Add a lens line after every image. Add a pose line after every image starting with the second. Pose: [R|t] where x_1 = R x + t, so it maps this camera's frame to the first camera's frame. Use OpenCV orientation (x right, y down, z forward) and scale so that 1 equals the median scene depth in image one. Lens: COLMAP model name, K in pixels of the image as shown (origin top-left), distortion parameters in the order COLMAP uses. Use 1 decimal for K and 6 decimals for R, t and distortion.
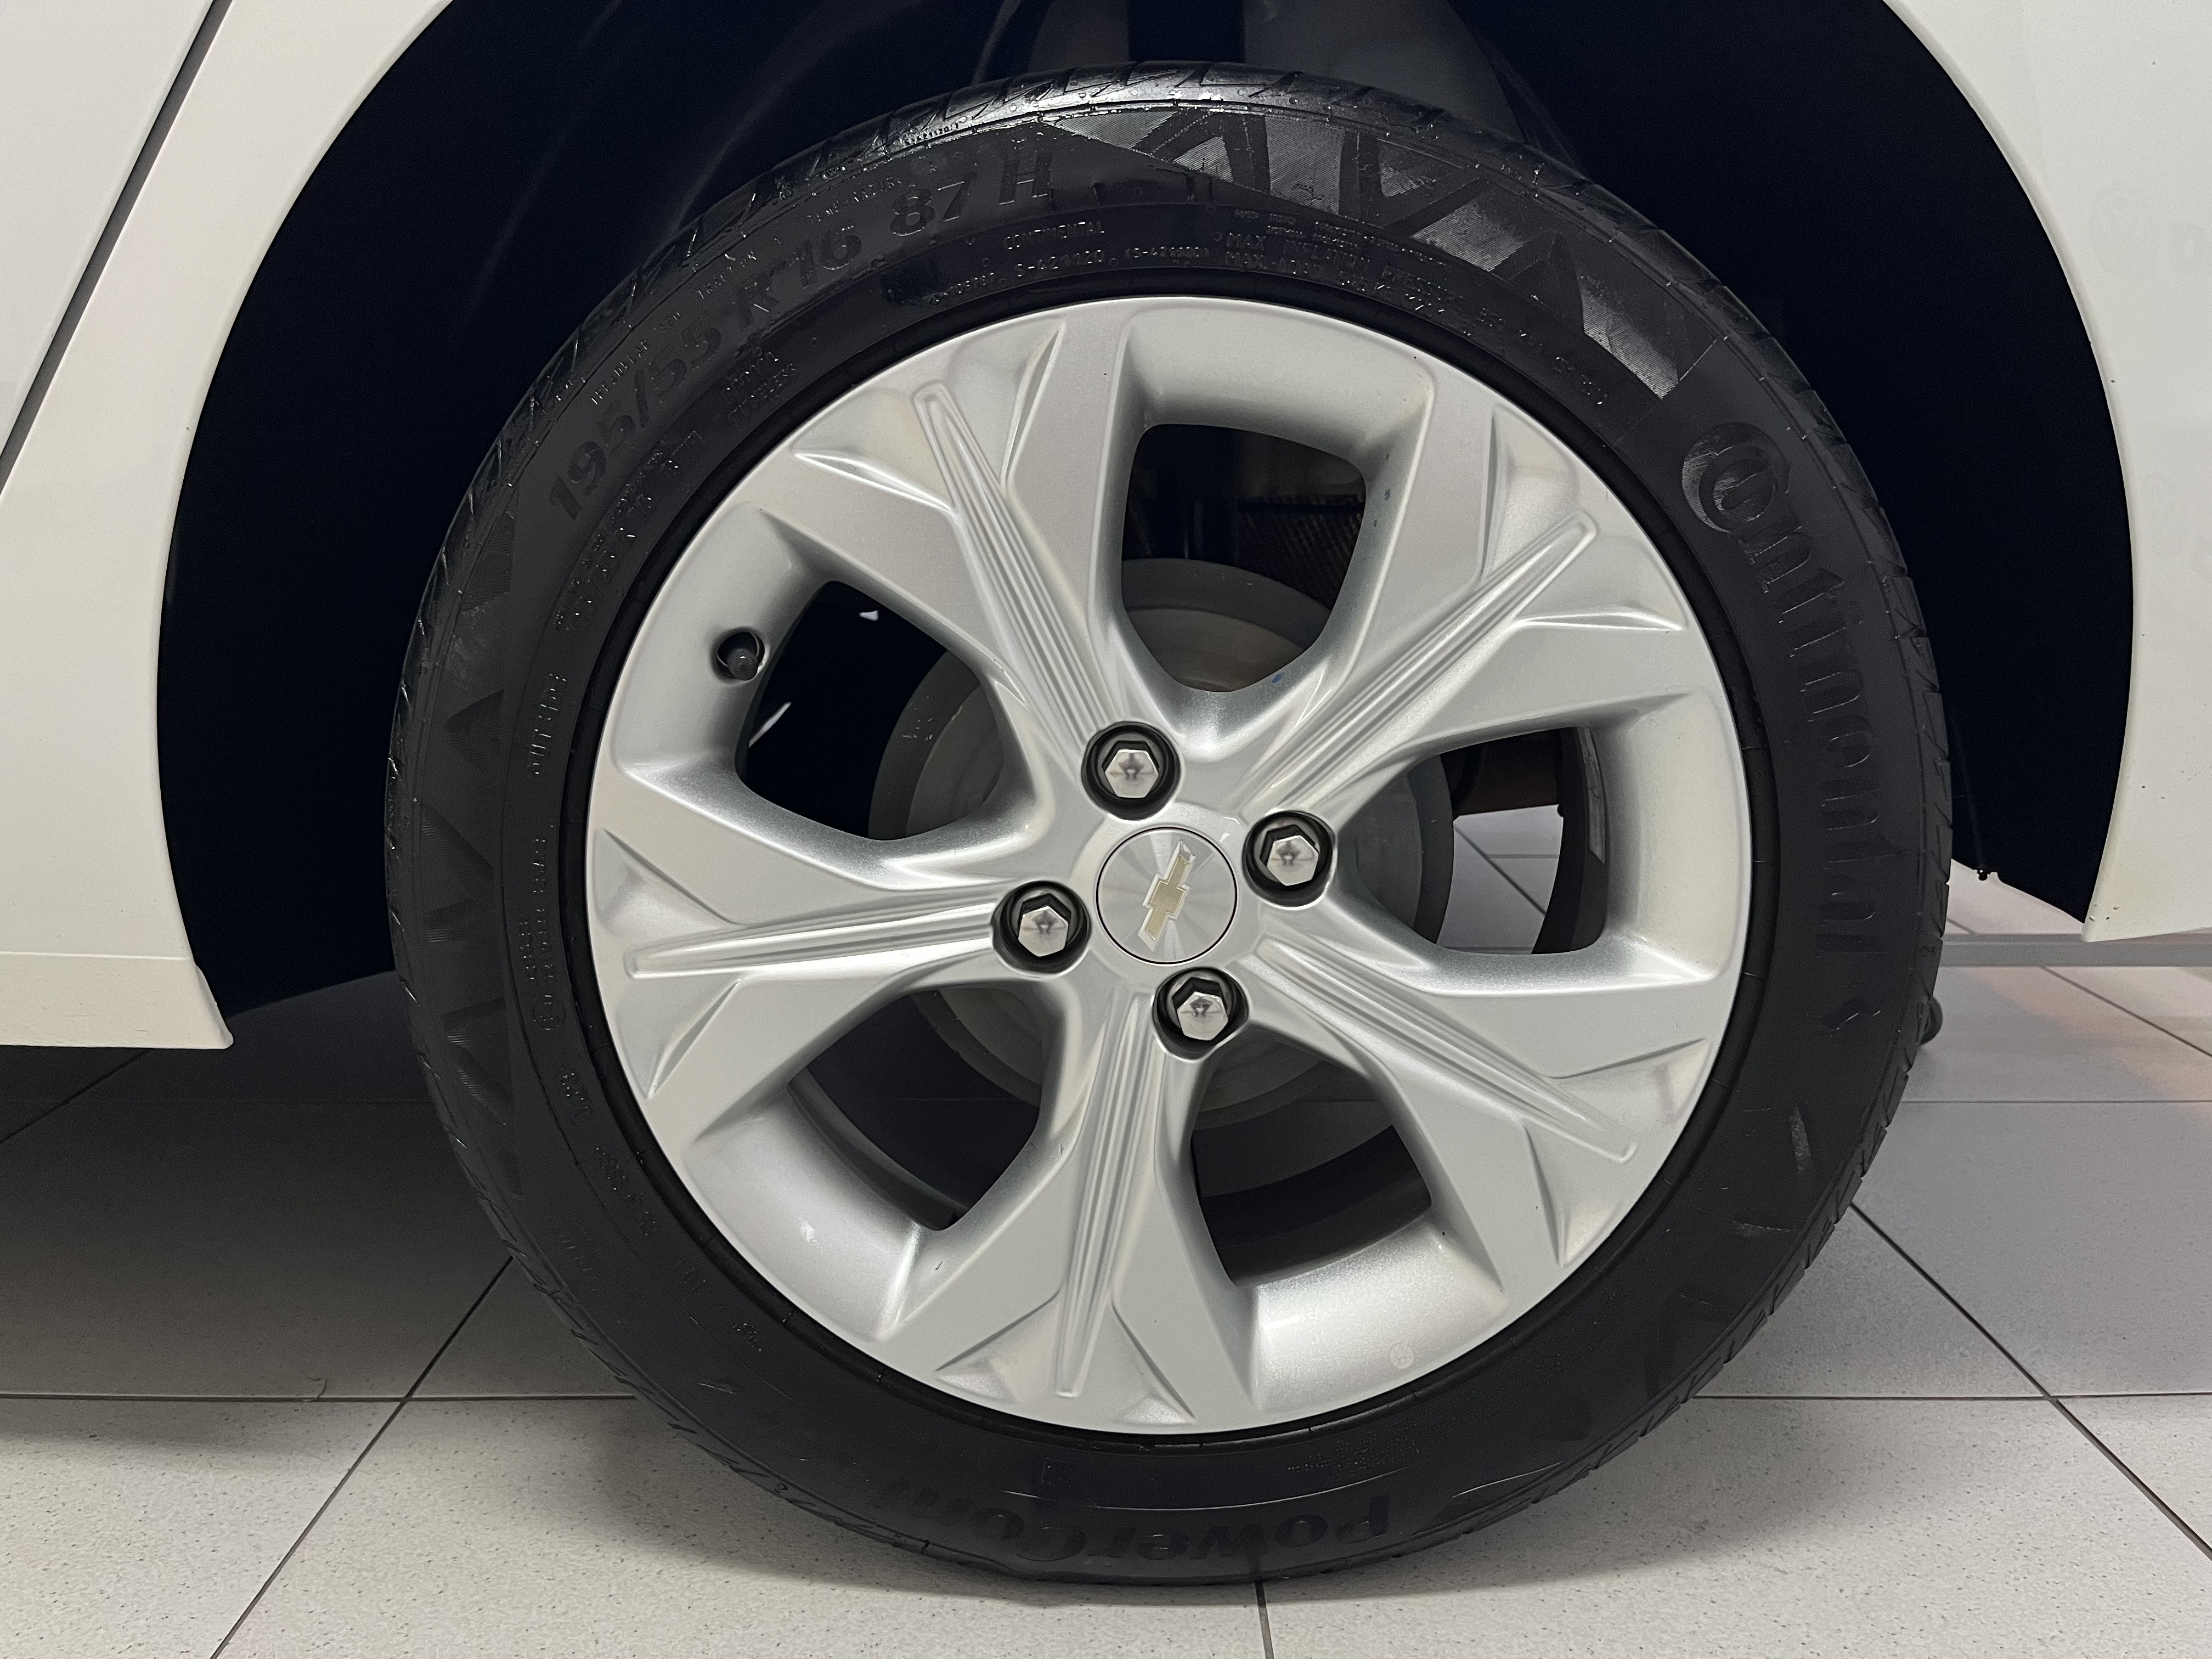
lens RADIAL K [[1669.1, 0, 1106.0], [0, 1669.1, 829.5], [0, 0, 1]] dist [0.024239, -0.000424]
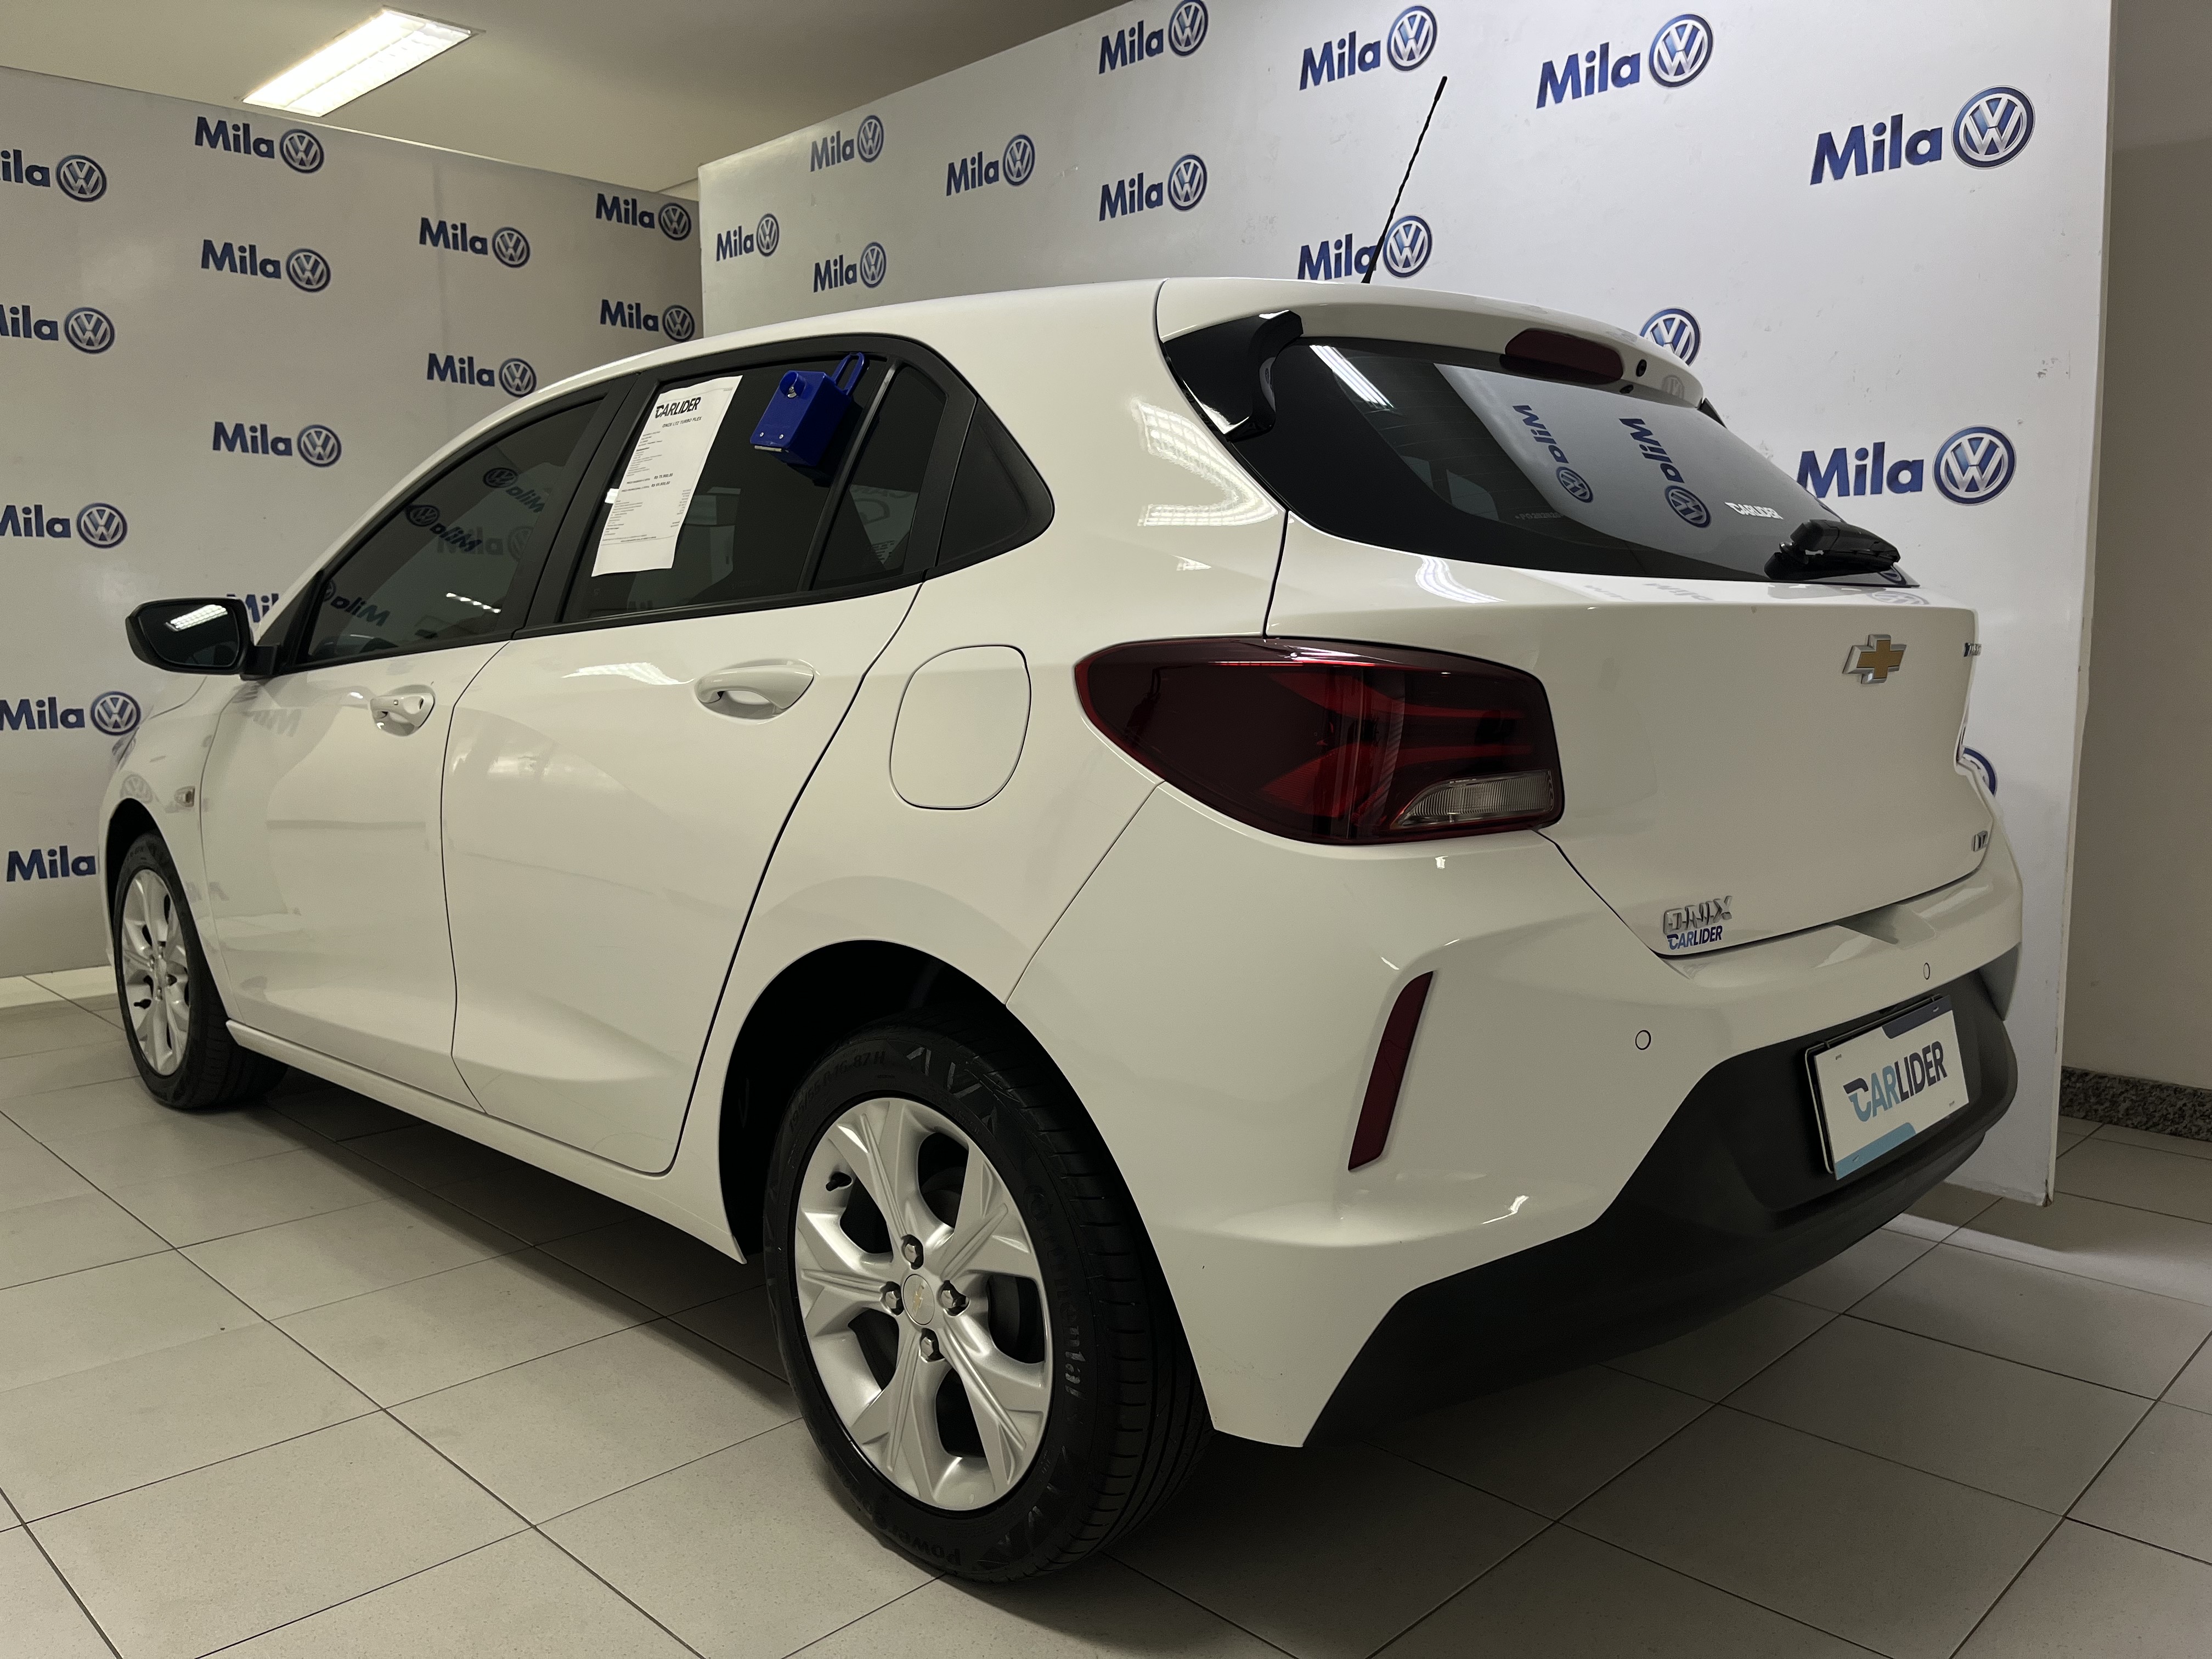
lens RADIAL K [[1669.1, 0, 1106.0], [0, 1669.1, 829.5], [0, 0, 1]] dist [0.024239, -0.000424]
pose [[0.678620, 0.098035, -0.727917, 2.437259], [-0.261858, 0.958222, -0.115072, -0.520301], [0.686225, 0.268701, 0.675940, -1.070791]]
